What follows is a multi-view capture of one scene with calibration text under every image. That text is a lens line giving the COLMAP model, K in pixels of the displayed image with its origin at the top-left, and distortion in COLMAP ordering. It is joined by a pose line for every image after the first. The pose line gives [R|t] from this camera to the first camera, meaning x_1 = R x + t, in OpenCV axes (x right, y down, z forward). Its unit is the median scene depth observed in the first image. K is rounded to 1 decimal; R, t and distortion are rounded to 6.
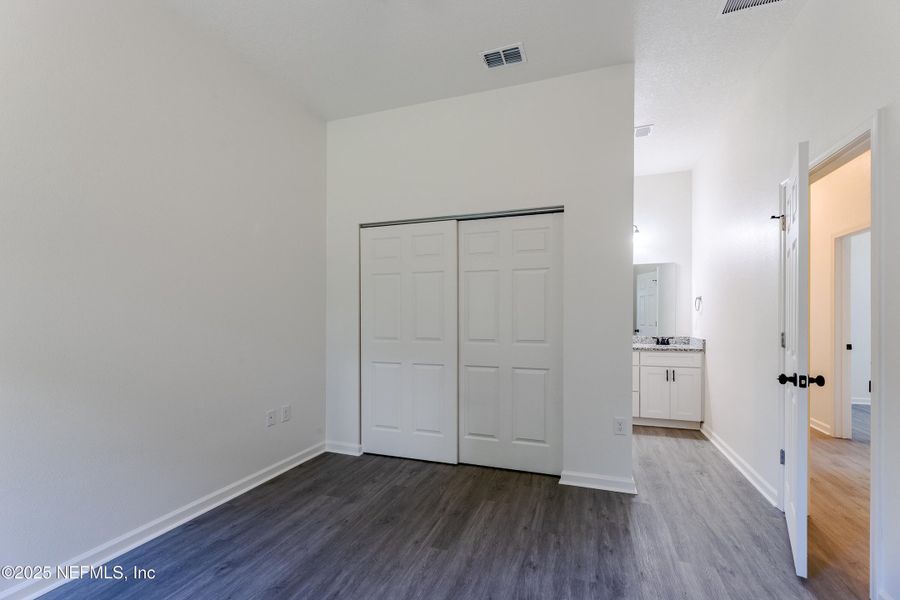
lens RADIAL K [[378.7, 0, 449.5], [0, 378.7, 317.0], [0, 0, 1]] dist [0.000017, -0.000004]
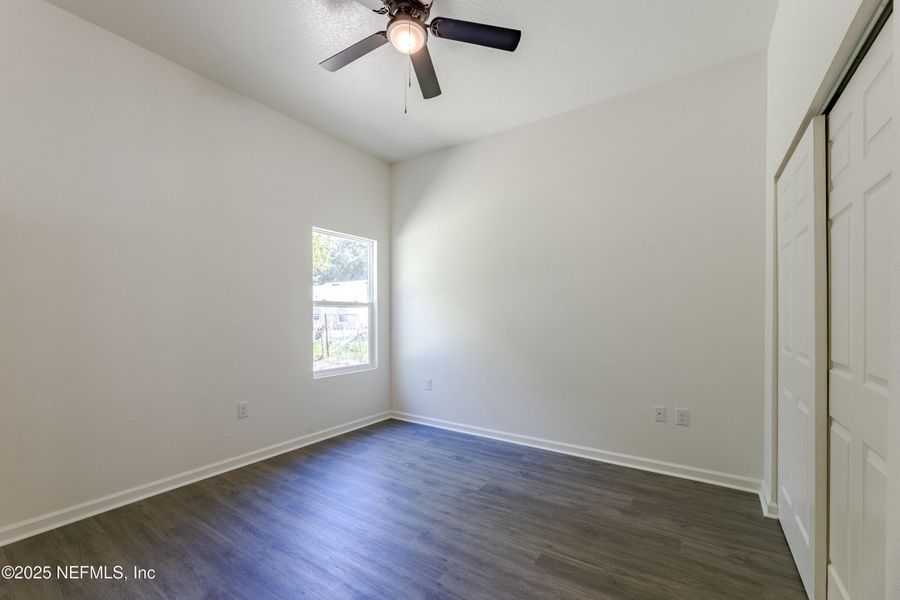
lens RADIAL K [[378.7, 0, 449.5], [0, 378.7, 317.0], [0, 0, 1]] dist [0.000017, -0.000004]
pose [[-0.252266, 0.005079, -0.967645, 0.841119], [0.003095, 0.999985, 0.004442, 0.000266], [0.967653, -0.001874, -0.252278, 0.915465]]
